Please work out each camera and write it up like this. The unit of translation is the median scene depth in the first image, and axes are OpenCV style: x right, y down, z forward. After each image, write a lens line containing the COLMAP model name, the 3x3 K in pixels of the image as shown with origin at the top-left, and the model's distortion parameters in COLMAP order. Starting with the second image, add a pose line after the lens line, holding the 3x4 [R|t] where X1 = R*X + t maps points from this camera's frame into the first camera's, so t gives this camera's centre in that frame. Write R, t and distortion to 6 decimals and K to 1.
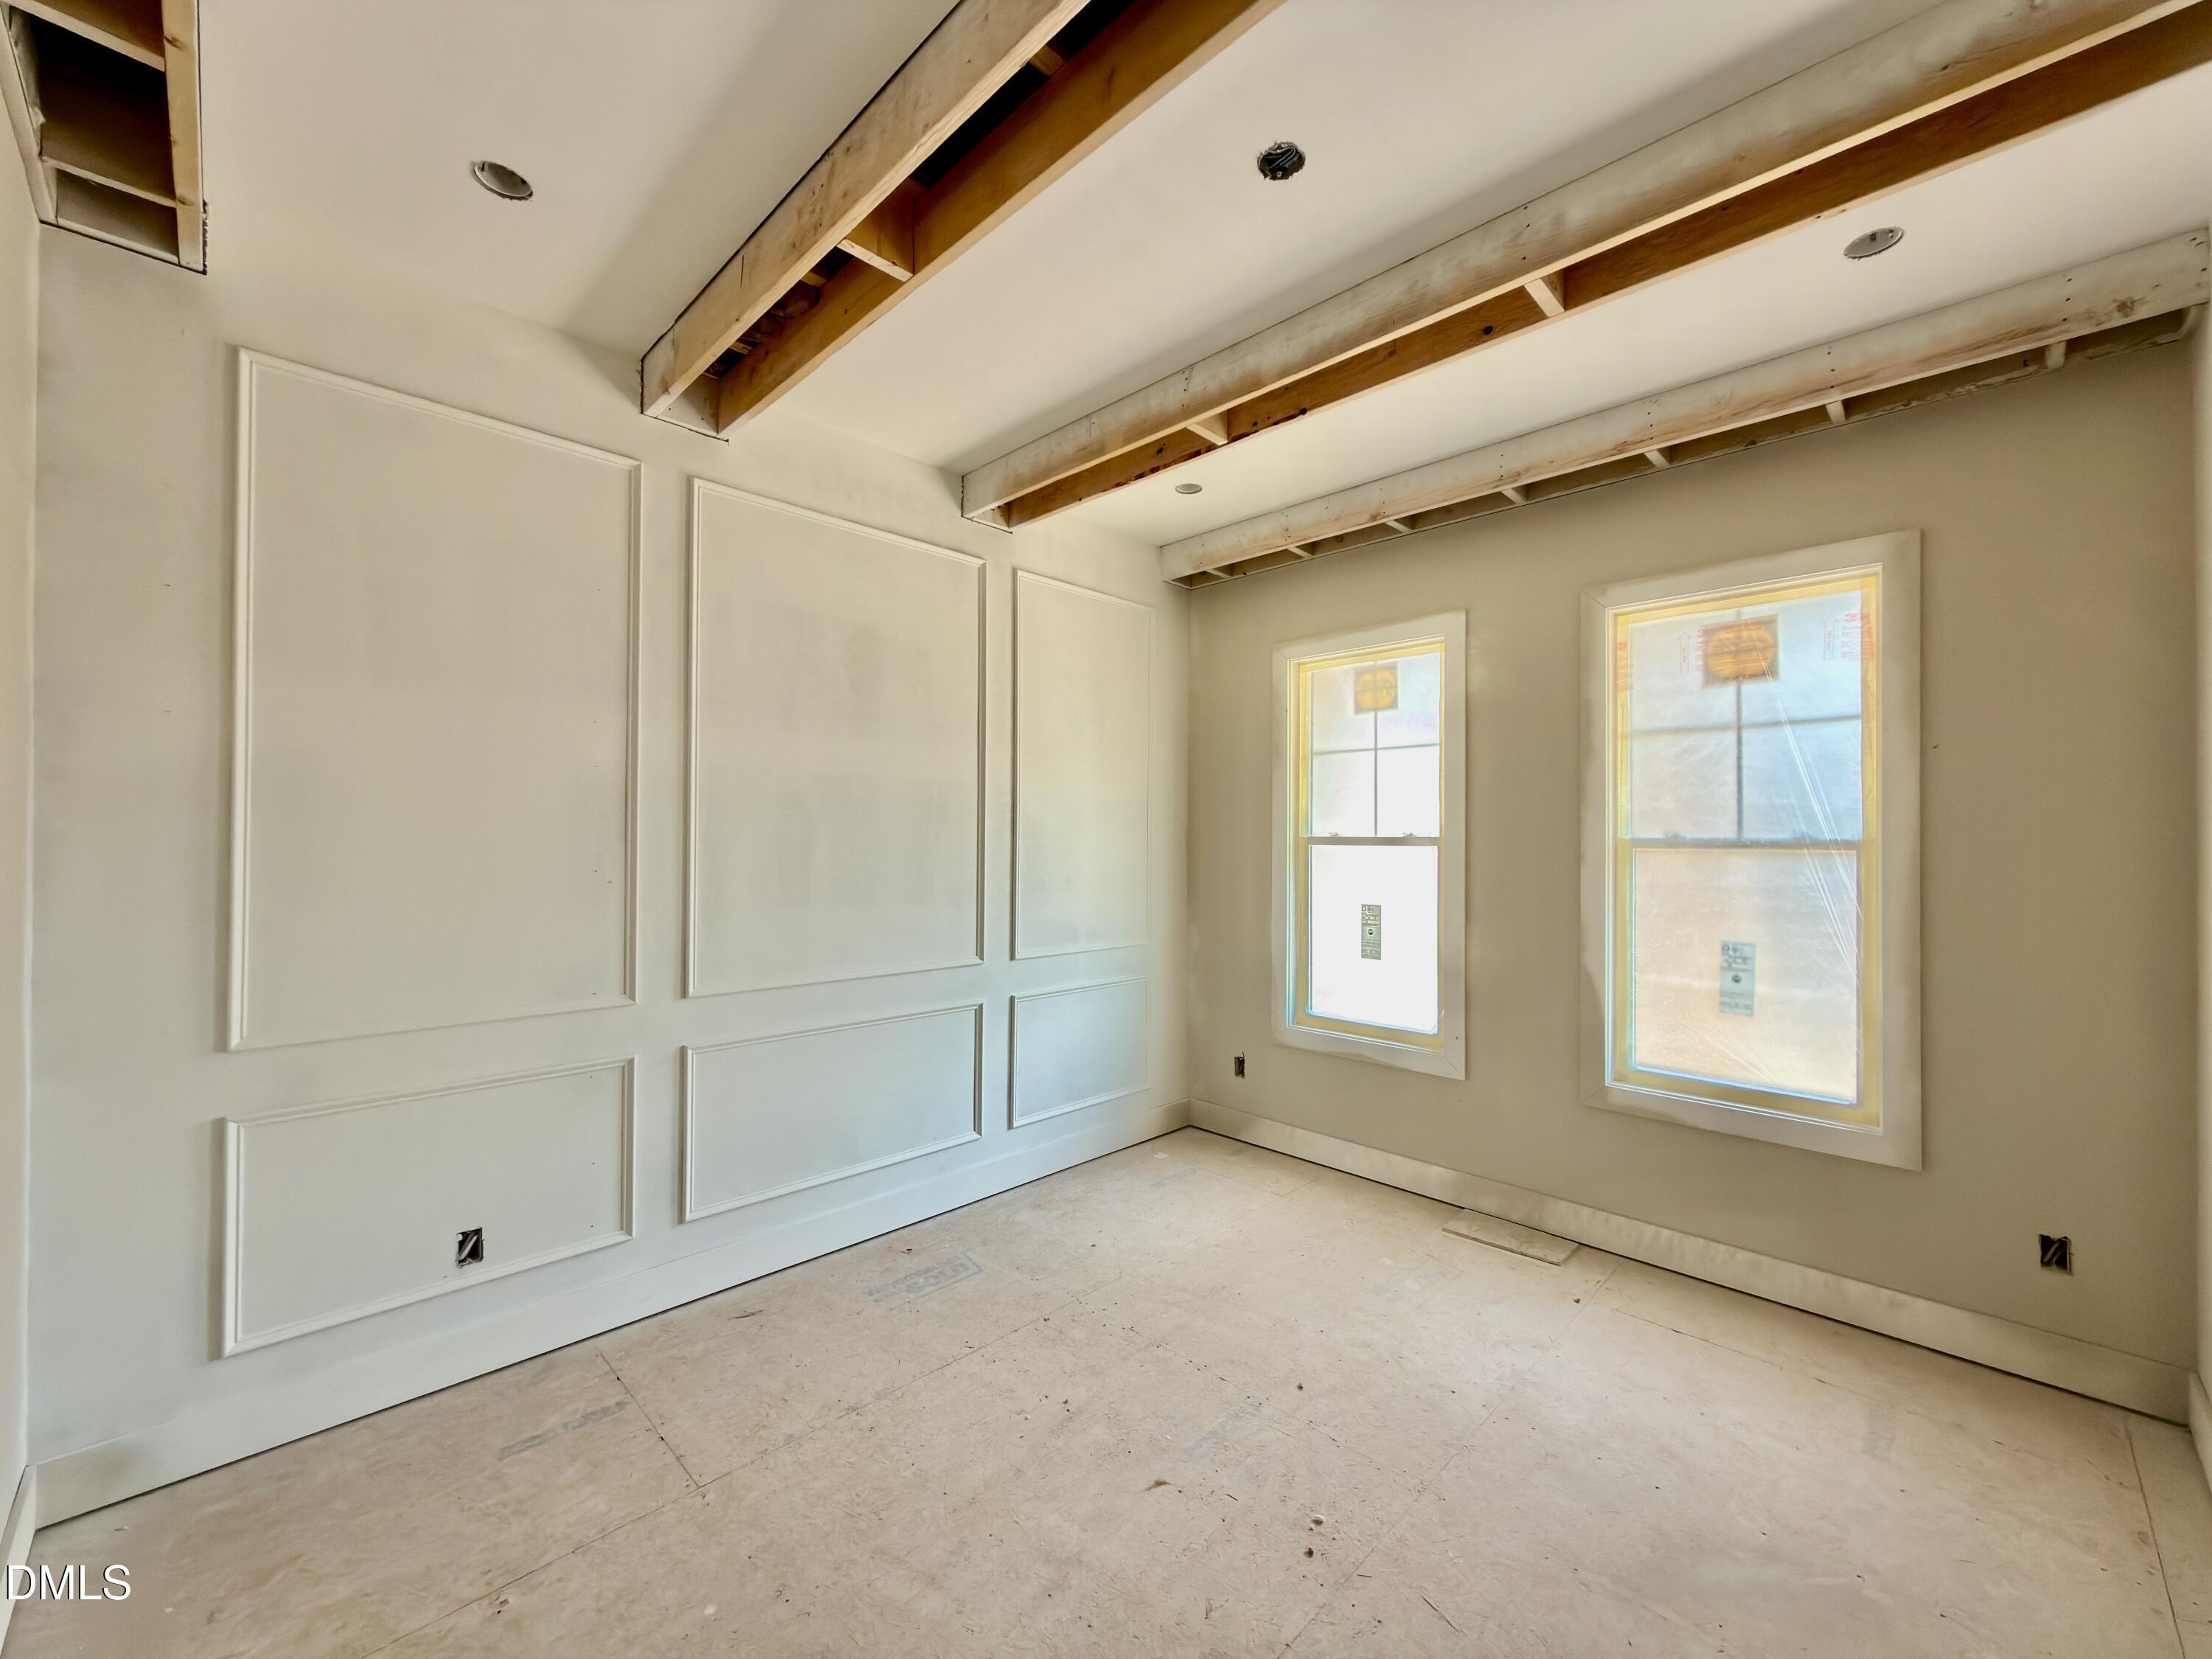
lens RADIAL K [[881.1, 0, 1111.3], [0, 881.1, 831.5], [0, 0, 1]] dist [-0.002719, -0.000261]
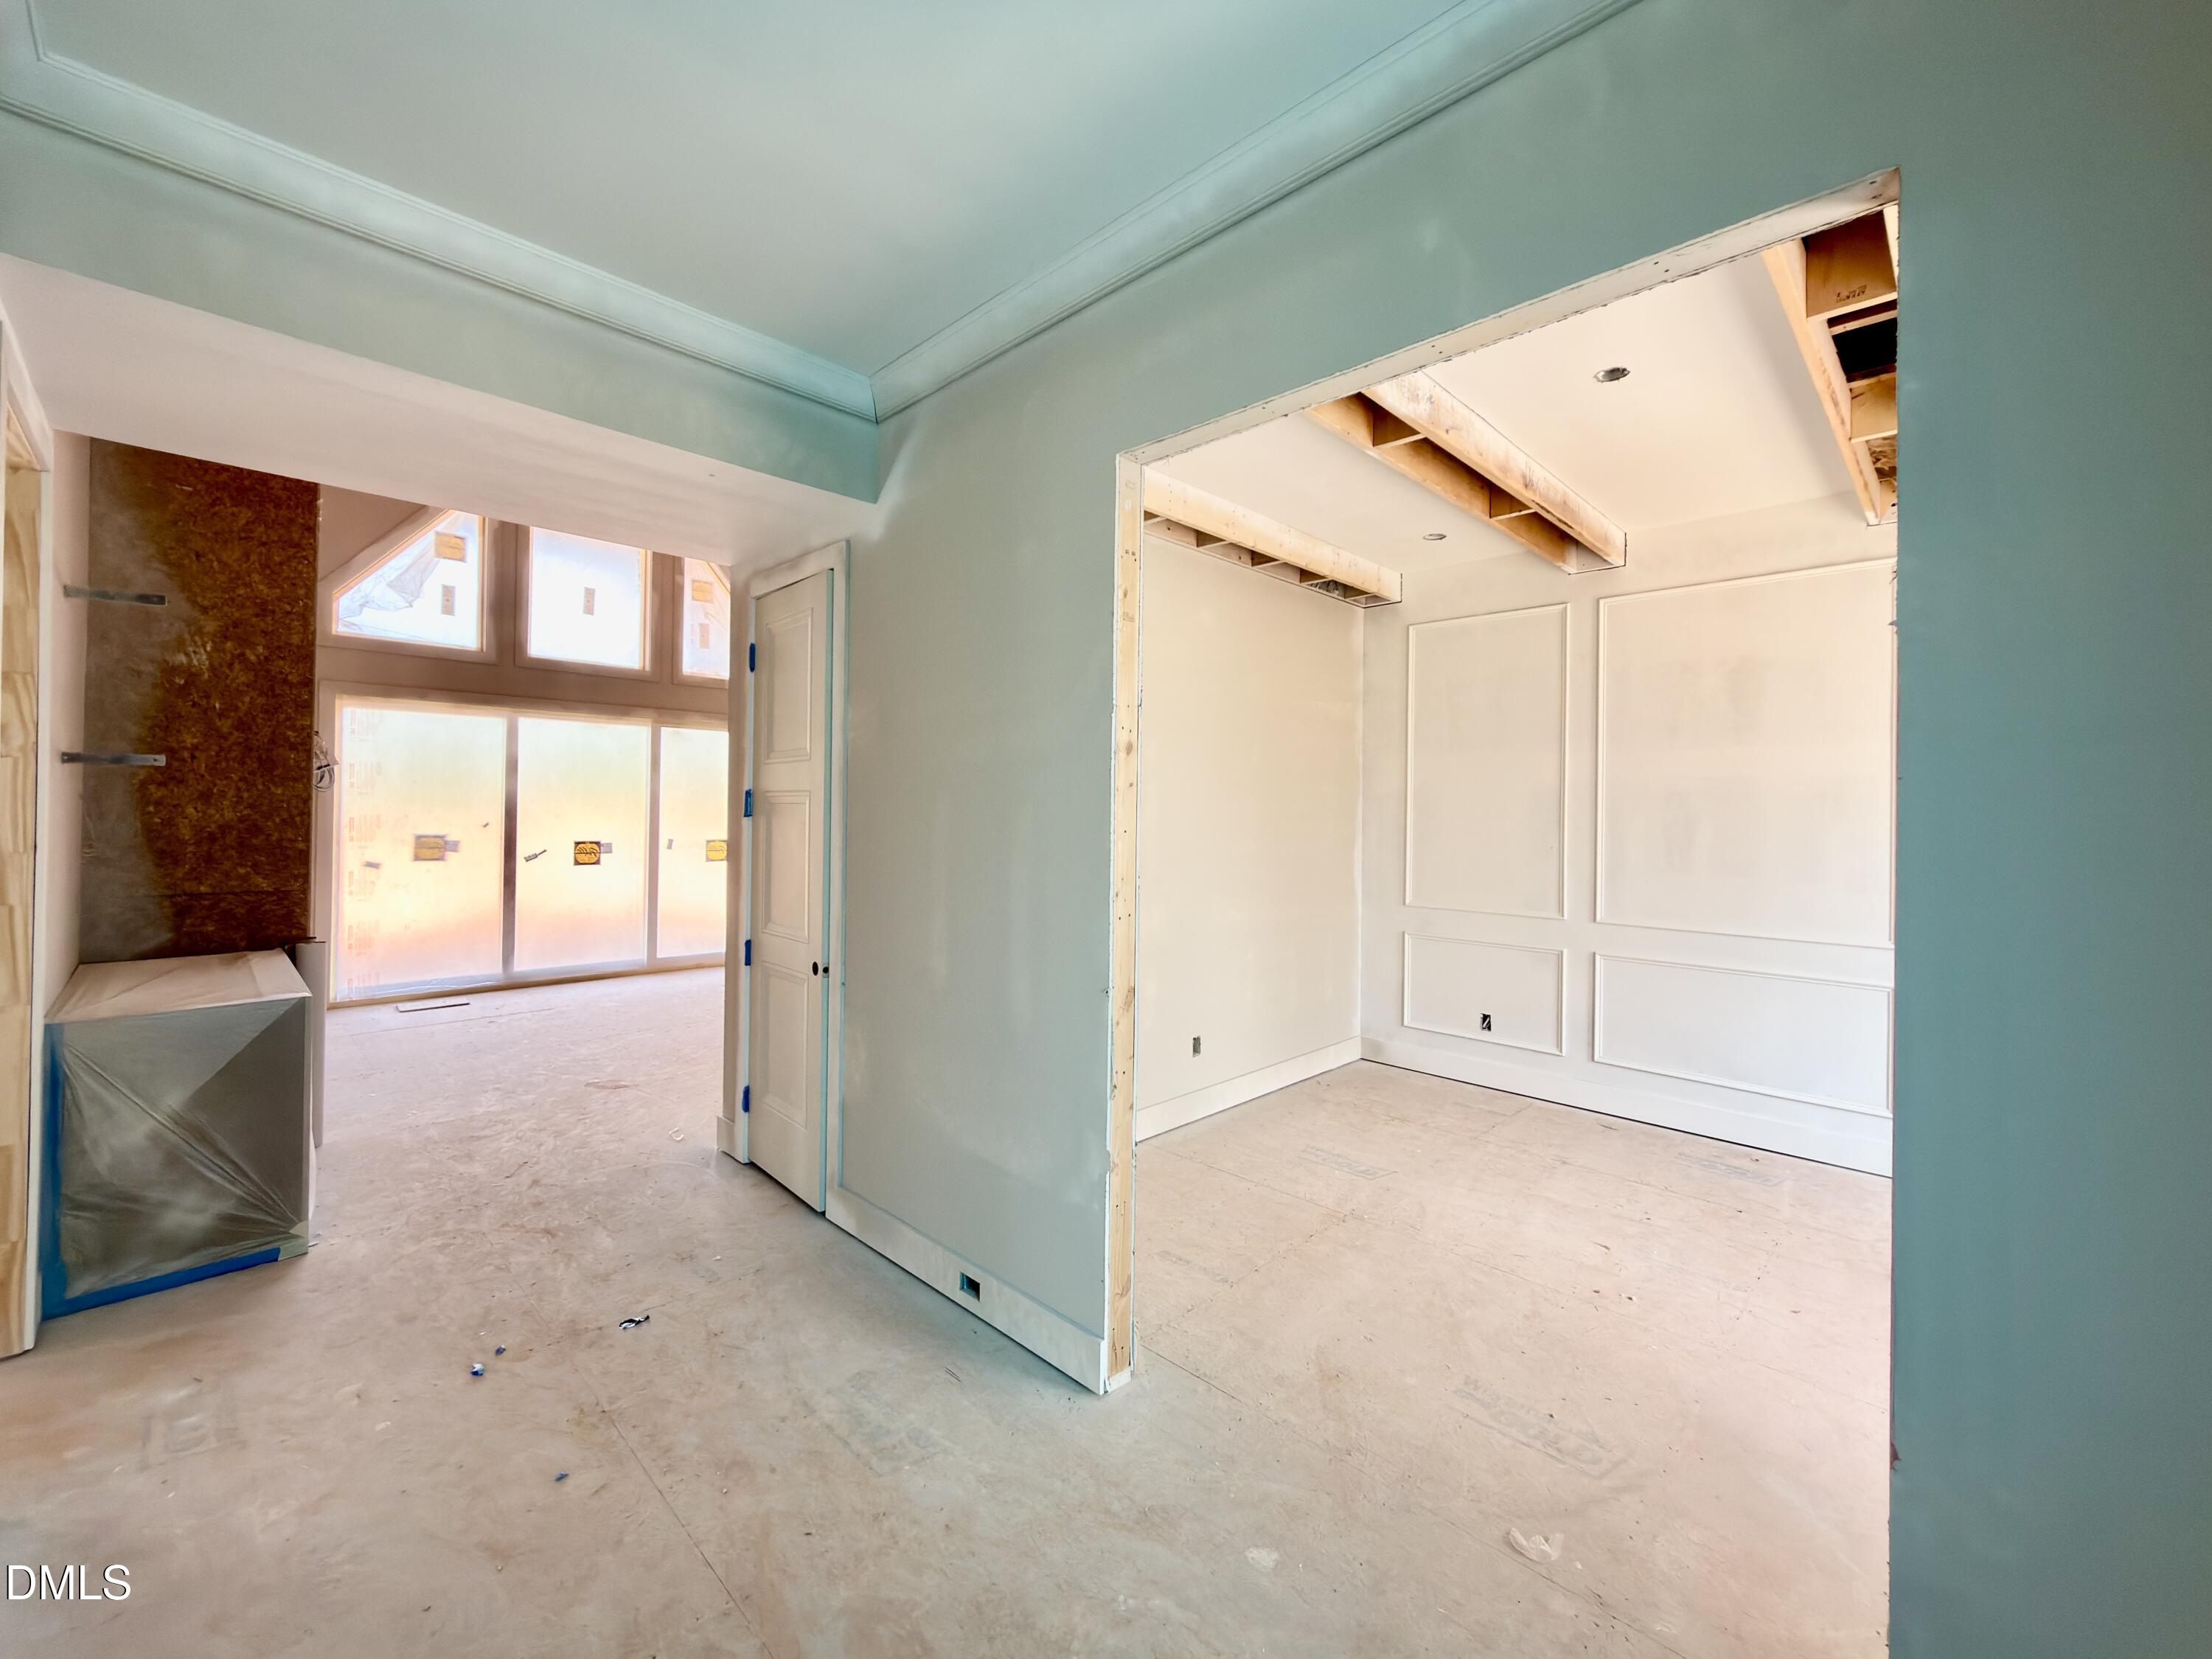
lens RADIAL K [[898.0, 0, 1105.2], [0, 898.0, 764.2], [0, 0, 1]] dist [0.000492, 0.000000]
pose [[0.004980, -0.058330, -0.998285, 1.245318], [-0.006999, 0.998271, -0.058364, 0.002956], [0.999963, 0.007278, 0.004563, 0.092210]]
